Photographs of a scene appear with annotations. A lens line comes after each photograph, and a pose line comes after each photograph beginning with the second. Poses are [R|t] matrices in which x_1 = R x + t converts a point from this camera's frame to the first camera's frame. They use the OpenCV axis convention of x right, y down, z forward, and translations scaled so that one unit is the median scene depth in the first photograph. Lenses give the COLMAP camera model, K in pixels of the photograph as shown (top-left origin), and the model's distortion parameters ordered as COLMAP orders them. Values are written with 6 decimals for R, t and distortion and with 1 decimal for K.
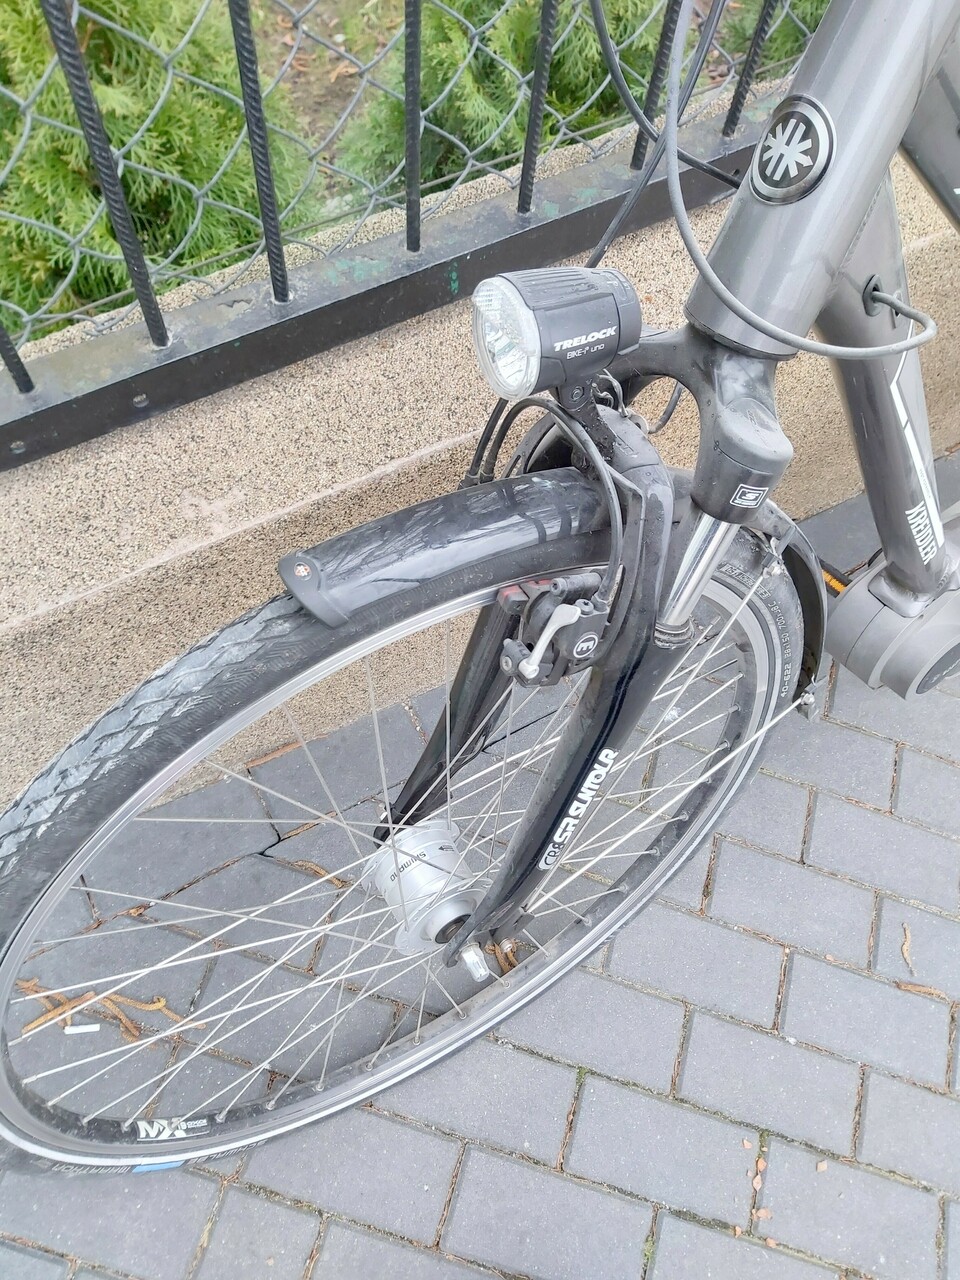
lens RADIAL K [[988.1, 0, 480.0], [0, 988.1, 640.0], [0, 0, 1]] dist [0.051939, -0.102113]
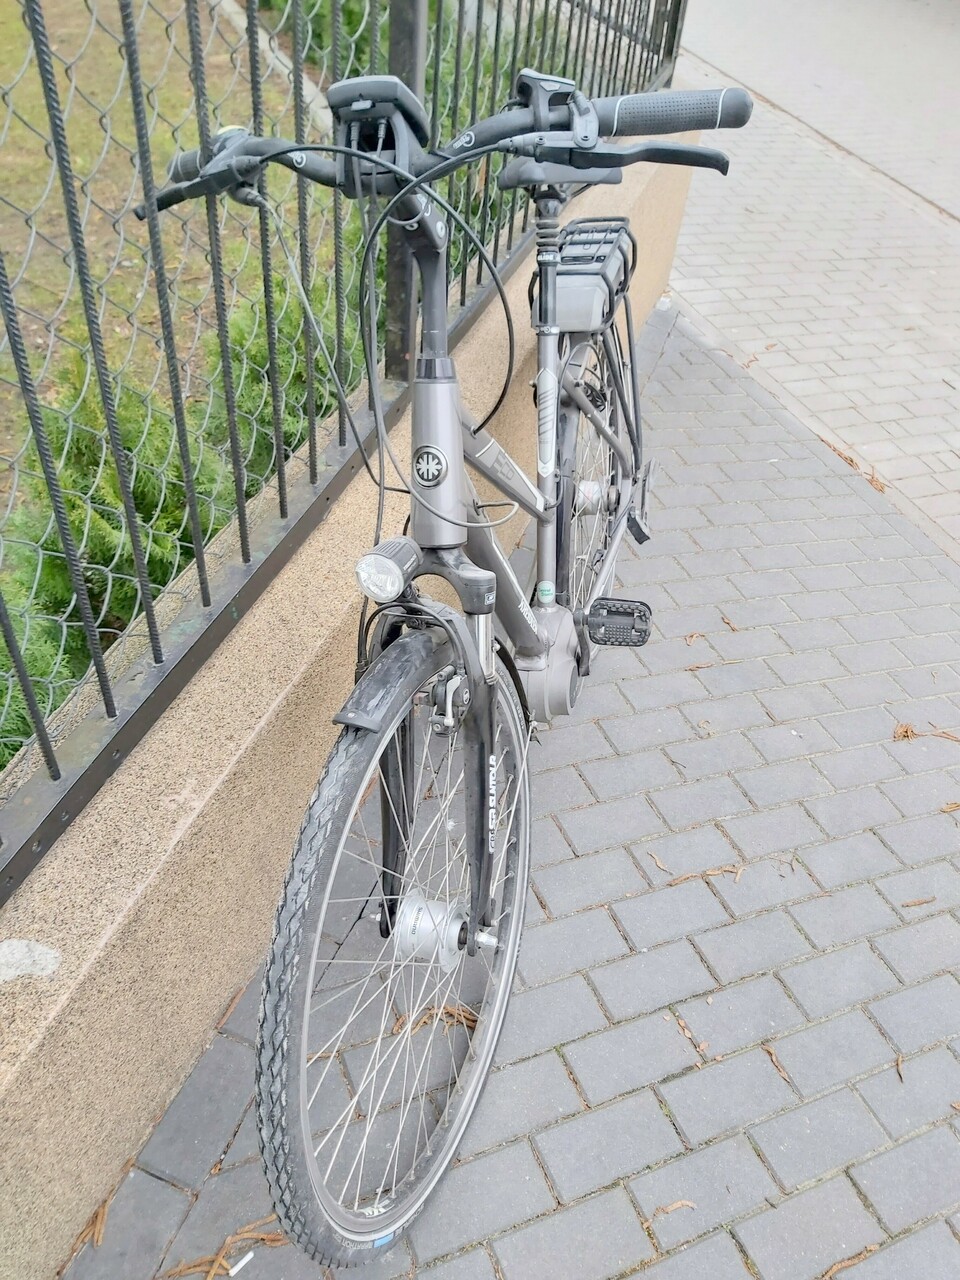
lens RADIAL K [[991.5, 0, 470.4], [0, 991.5, 639.5], [0, 0, 1]] dist [0.048457, -0.105913]
pose [[0.761179, -0.444714, 0.472056, -0.436043], [0.568400, 0.807947, -0.155380, 0.127817], [-0.312296, 0.386588, 0.867768, -0.444344]]
